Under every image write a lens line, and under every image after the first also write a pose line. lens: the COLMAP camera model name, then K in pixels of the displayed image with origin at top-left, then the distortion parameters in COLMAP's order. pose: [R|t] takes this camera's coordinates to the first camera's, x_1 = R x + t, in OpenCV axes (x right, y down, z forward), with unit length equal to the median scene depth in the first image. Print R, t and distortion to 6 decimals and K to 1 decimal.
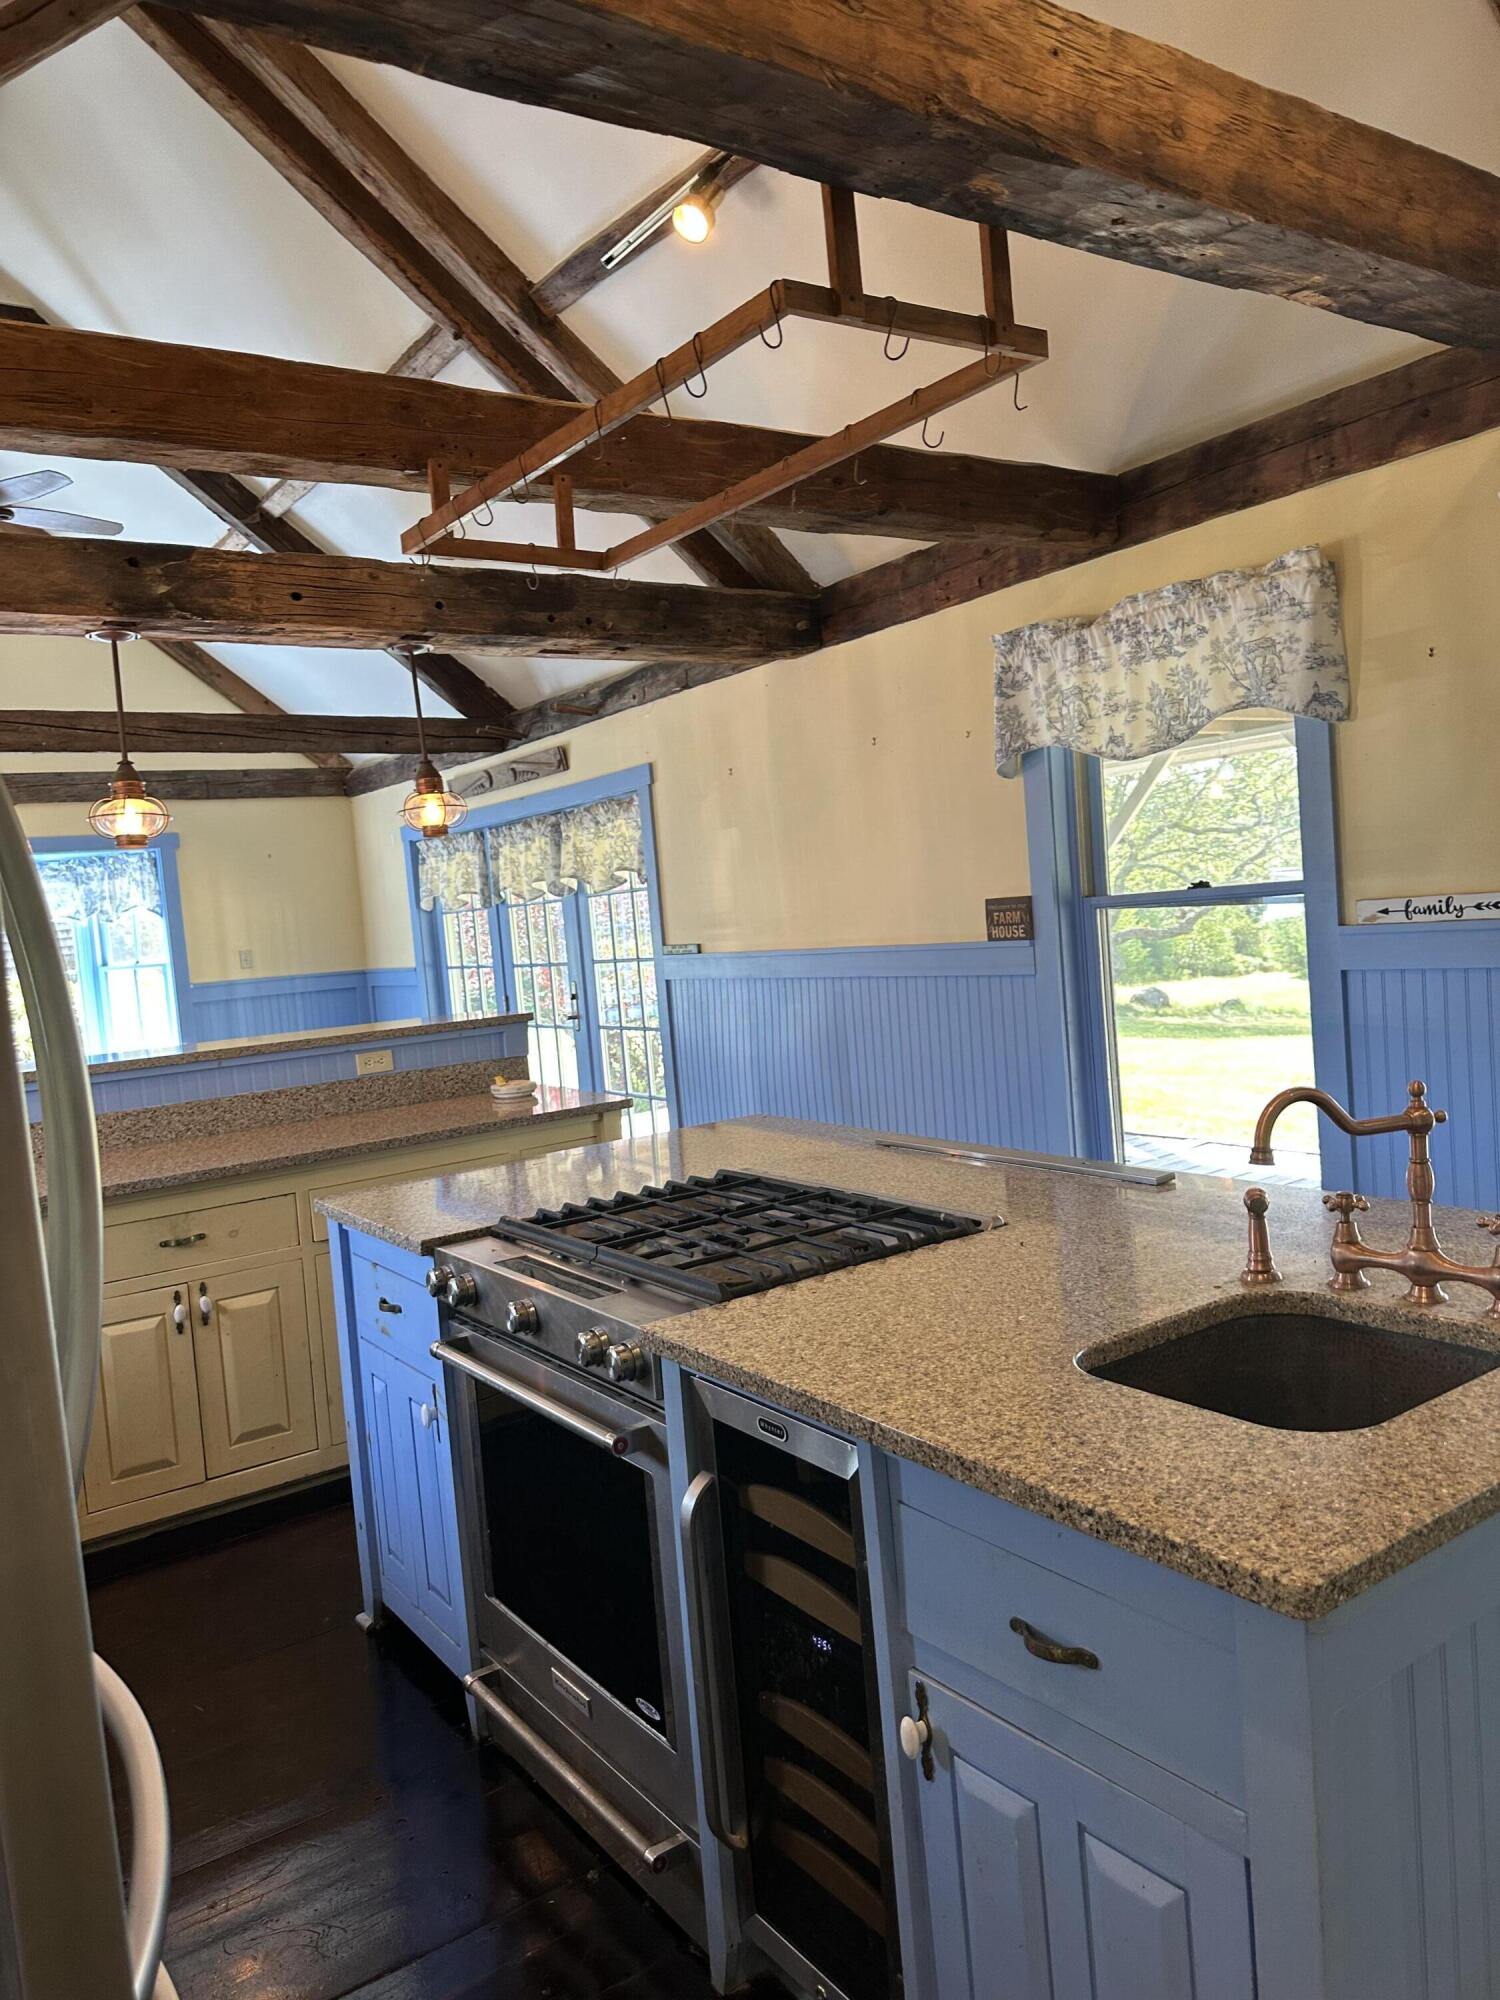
lens RADIAL K [[1409.8, 0, 752.0], [0, 1409.8, 987.2], [0, 0, 1]] dist [0.025560, -0.011943]
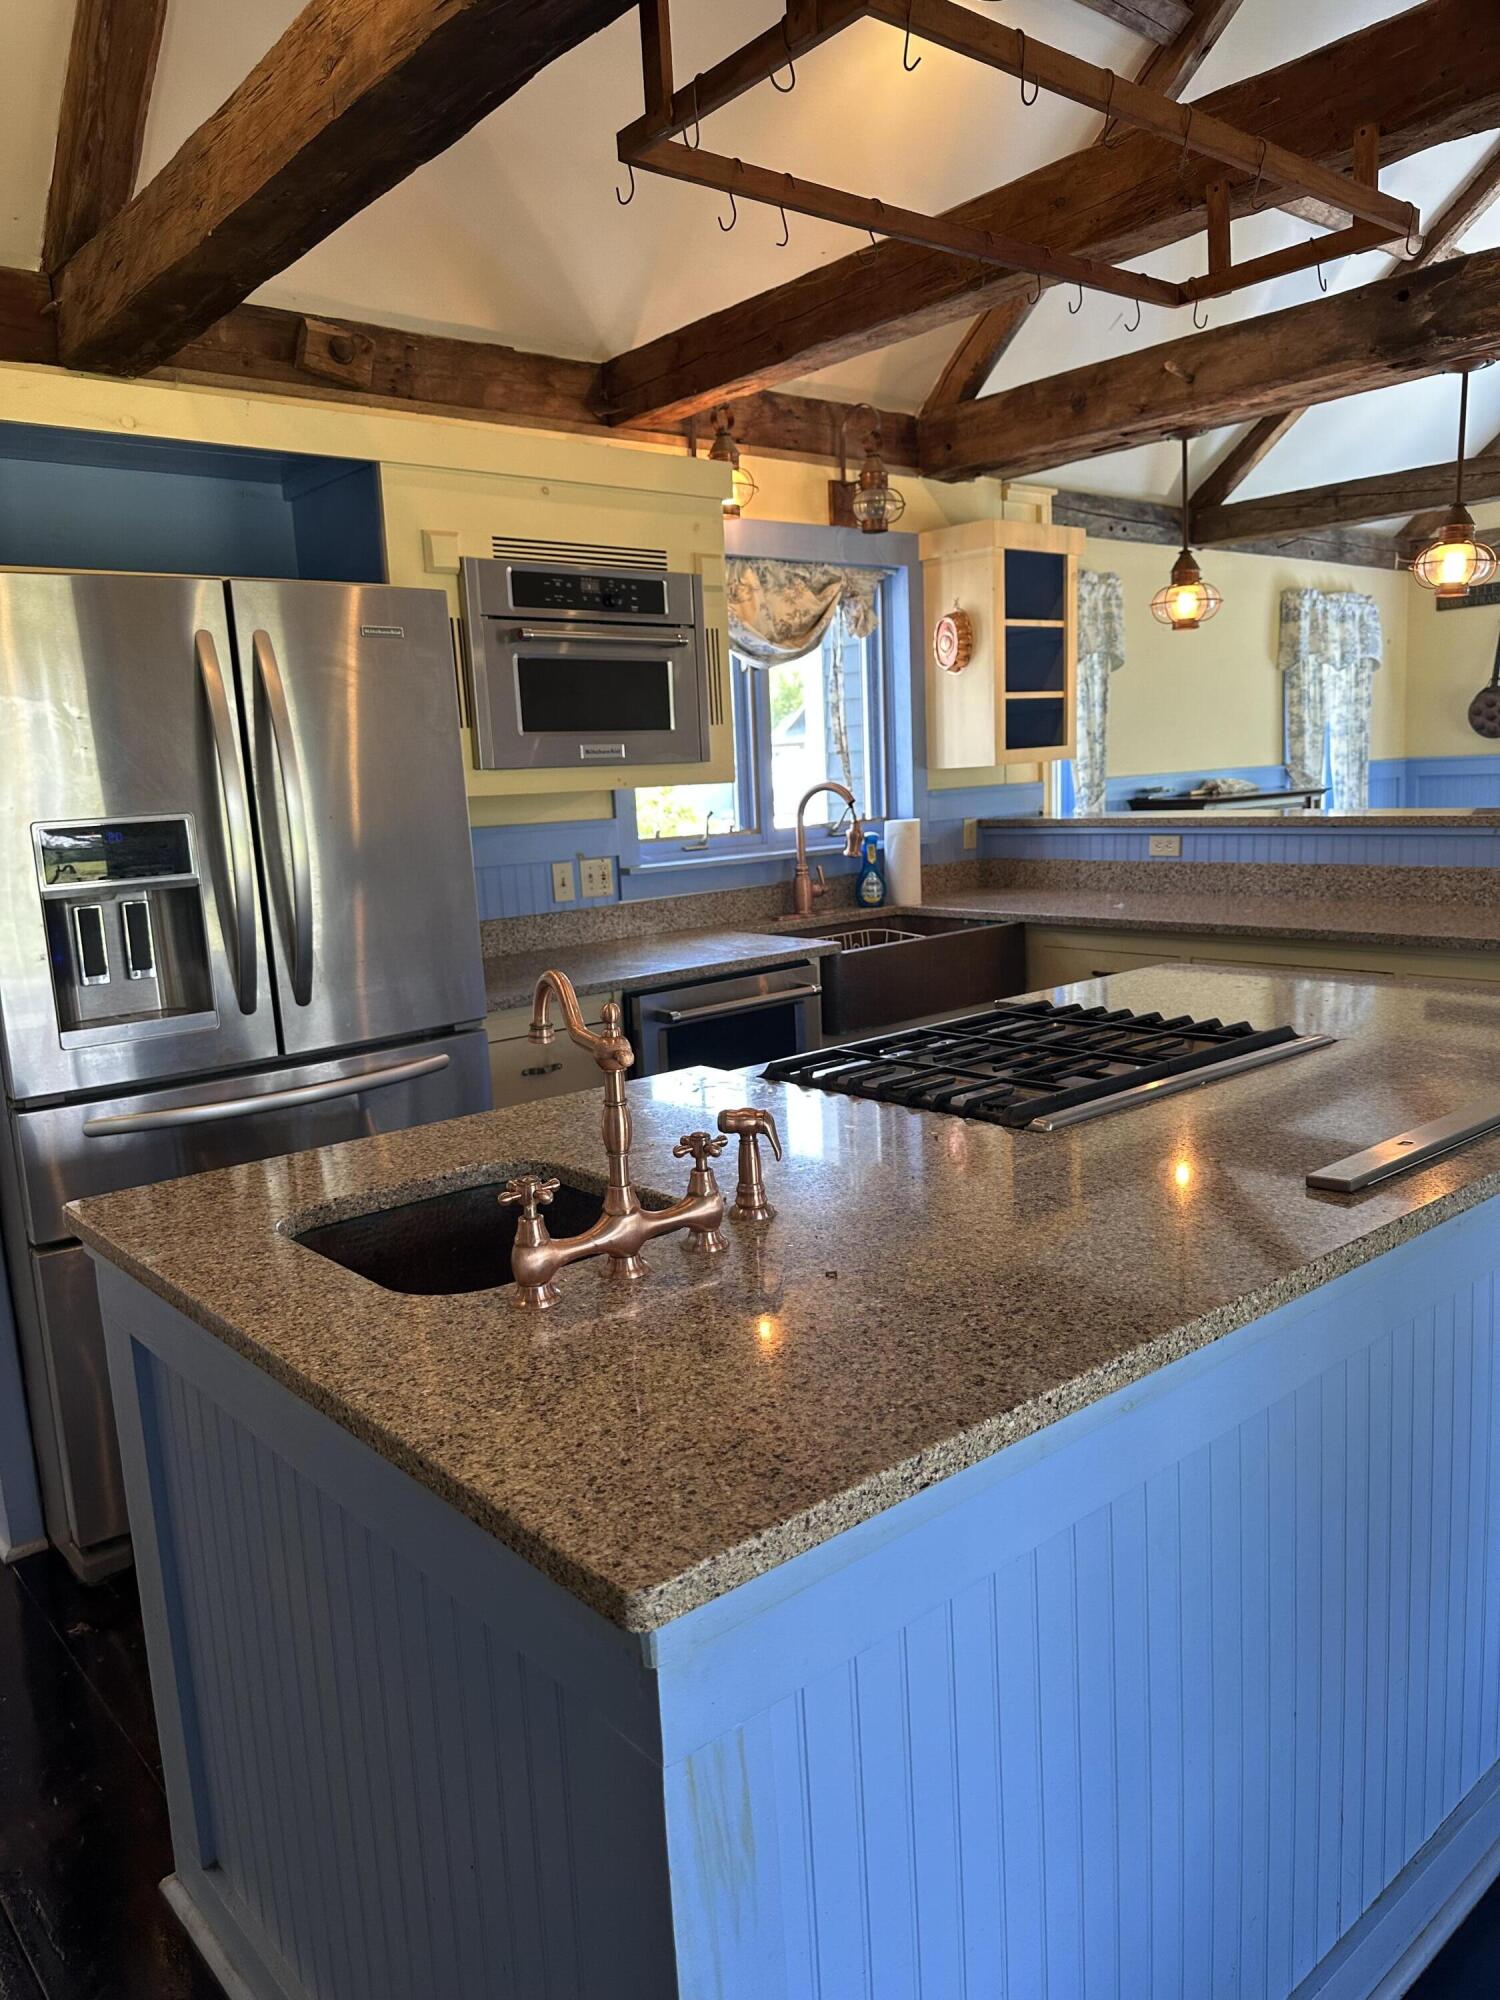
lens RADIAL K [[1409.8, 0, 748.3], [0, 1409.8, 998.4], [0, 0, 1]] dist [0.025560, -0.011943]
pose [[0.086446, 0.227879, -0.969844, 0.424448], [-0.008945, 0.973627, 0.227971, -0.039290], [0.996216, -0.011032, 0.086205, 0.351424]]
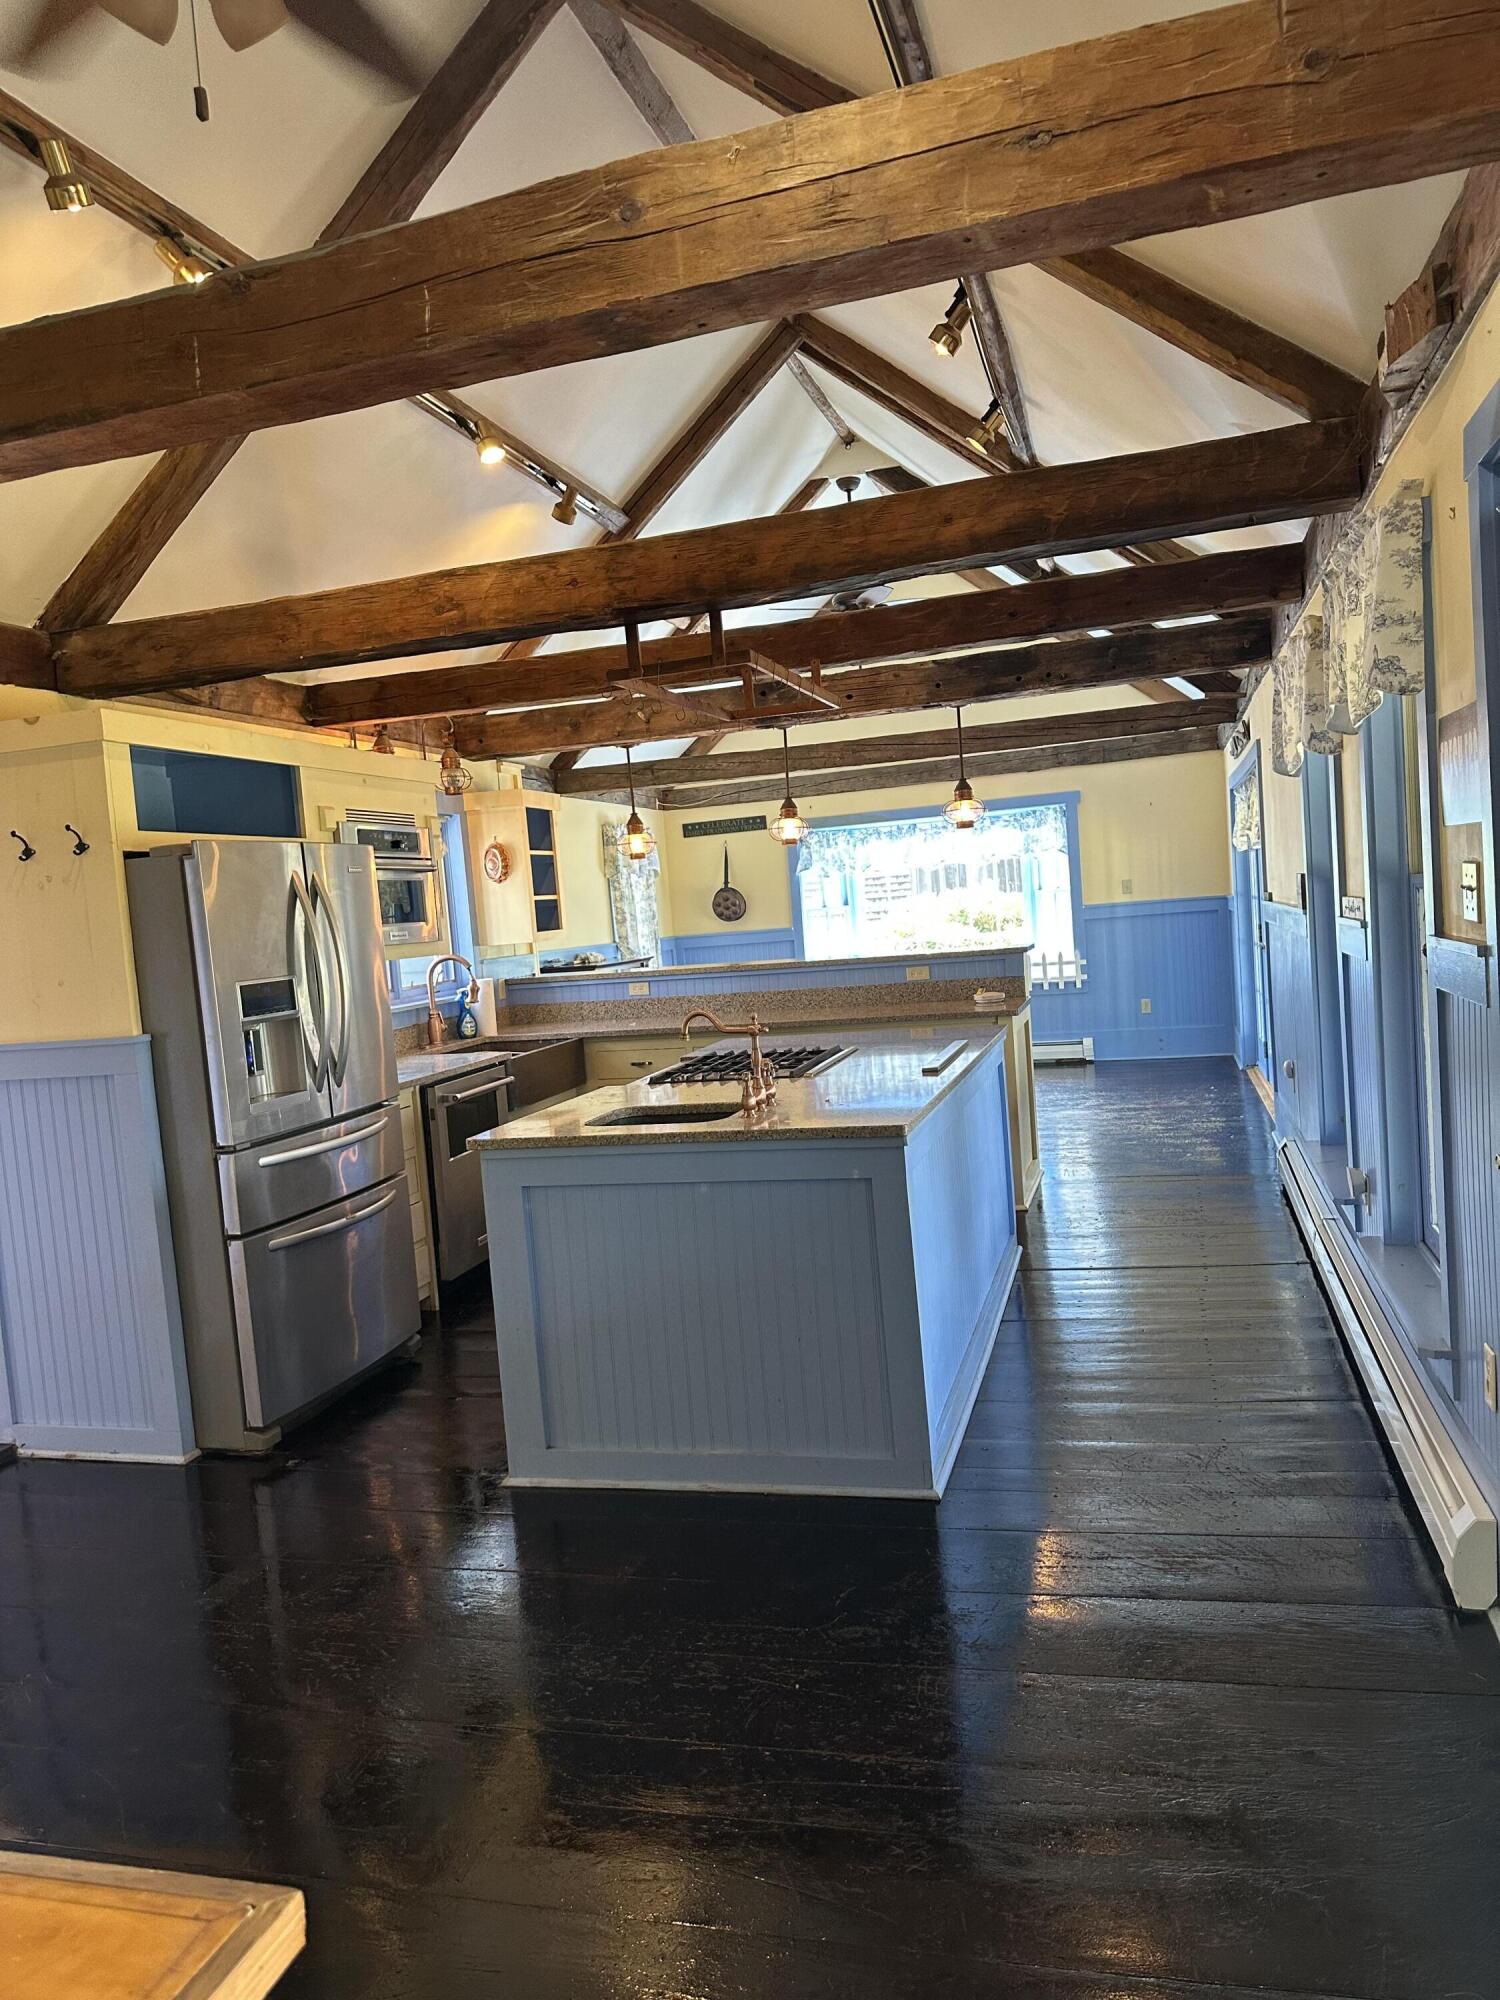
lens RADIAL K [[1409.8, 0, 745.1], [0, 1409.8, 1013.3], [0, 0, 1]] dist [0.025560, -0.011943]
pose [[0.627937, 0.085171, -0.773589, 0.753126], [-0.011209, 0.994880, 0.100436, -0.053515], [0.778183, -0.054396, 0.625677, -0.139991]]
